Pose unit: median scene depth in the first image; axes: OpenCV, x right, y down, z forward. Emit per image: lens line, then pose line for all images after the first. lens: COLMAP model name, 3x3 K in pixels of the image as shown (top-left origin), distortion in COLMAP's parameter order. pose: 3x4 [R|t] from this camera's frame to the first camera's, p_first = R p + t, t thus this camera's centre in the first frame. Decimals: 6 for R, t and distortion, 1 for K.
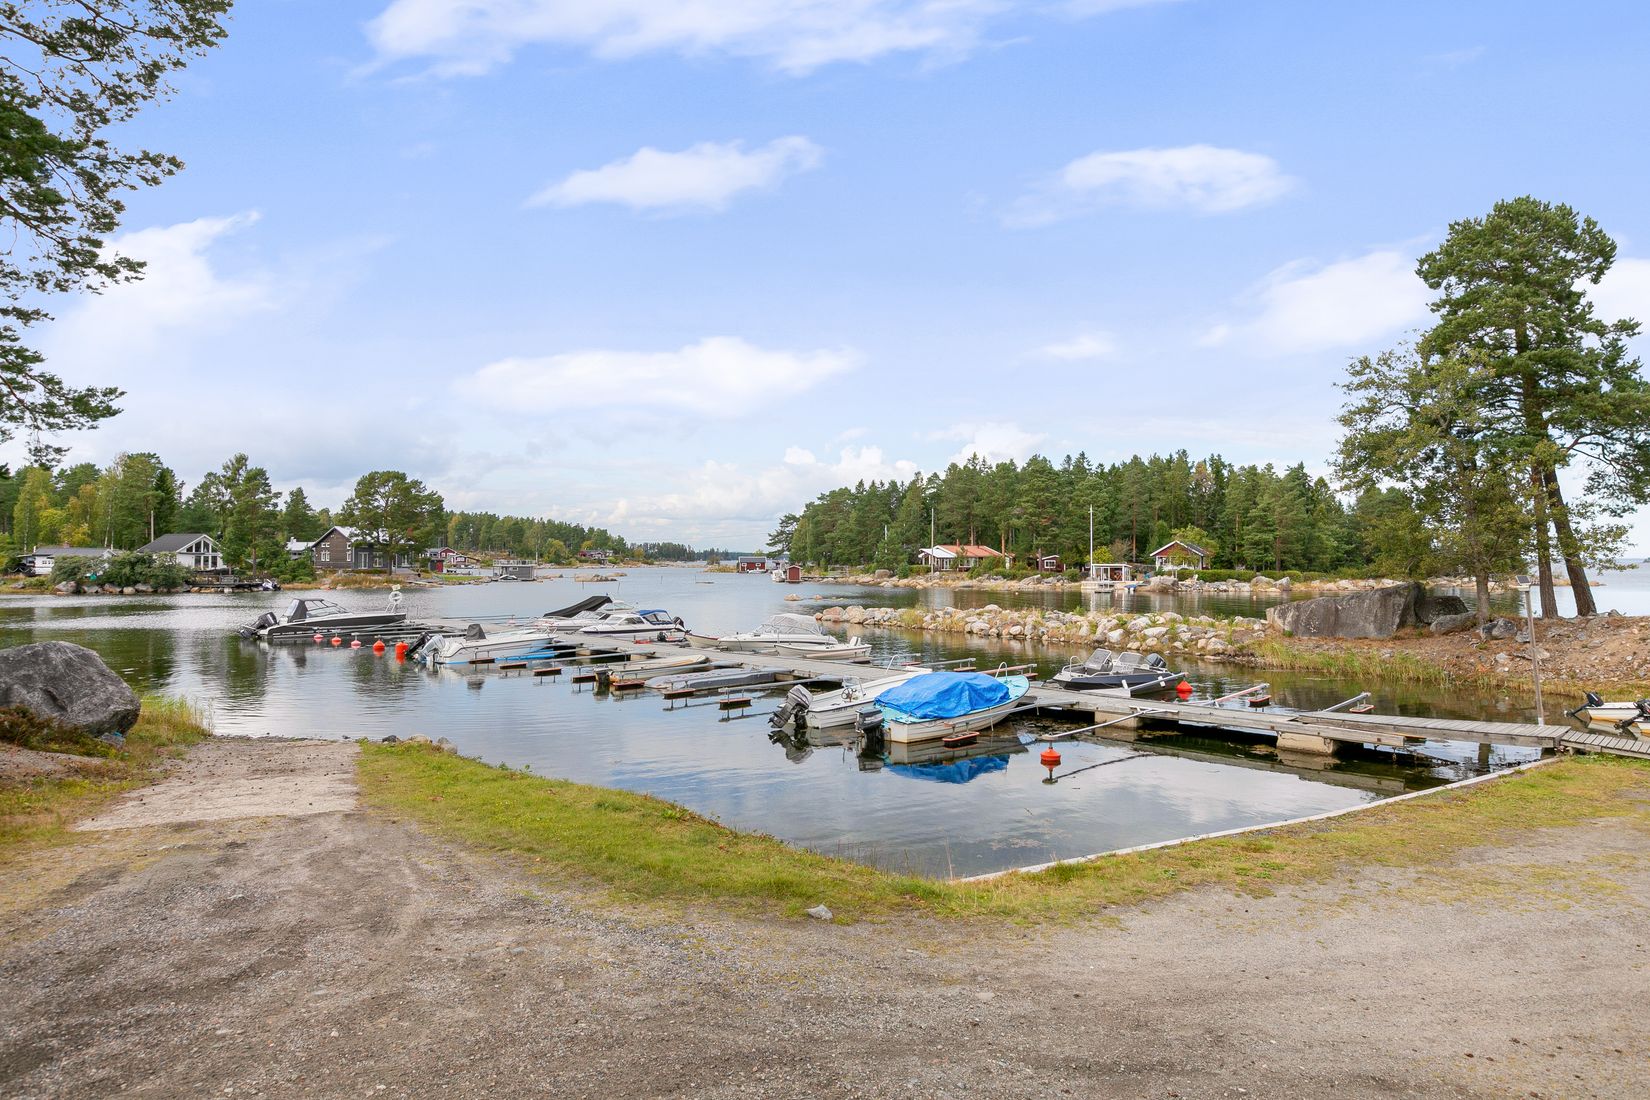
lens RADIAL K [[1362.5, 0, 825.0], [0, 1362.5, 550.0], [0, 0, 1]] dist [0.014575, -0.007859]
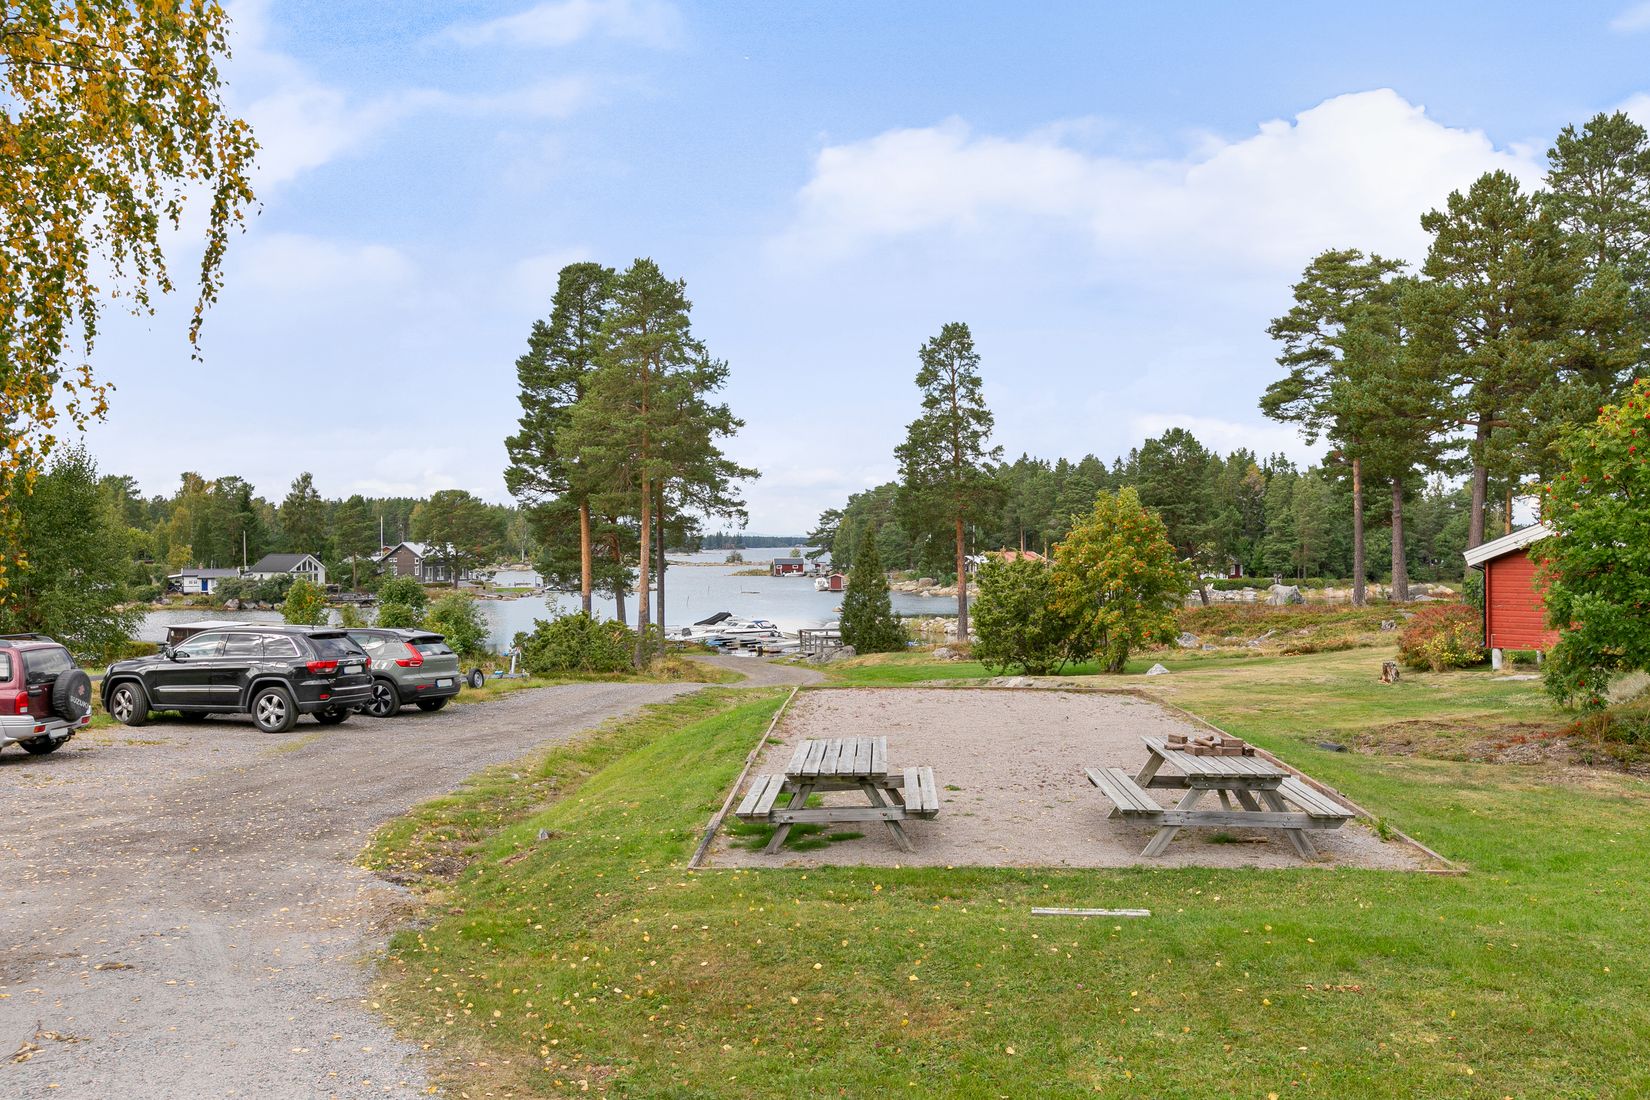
lens RADIAL K [[1564.1, 0, 825.0], [0, 1564.1, 550.0], [0, 0, 1]] dist [-0.001643, -0.003392]
pose [[0.999529, -0.007897, -0.029650, 0.004095], [0.007903, 0.999969, 0.000105, -0.009966], [0.029648, -0.000339, 0.999560, -0.217107]]
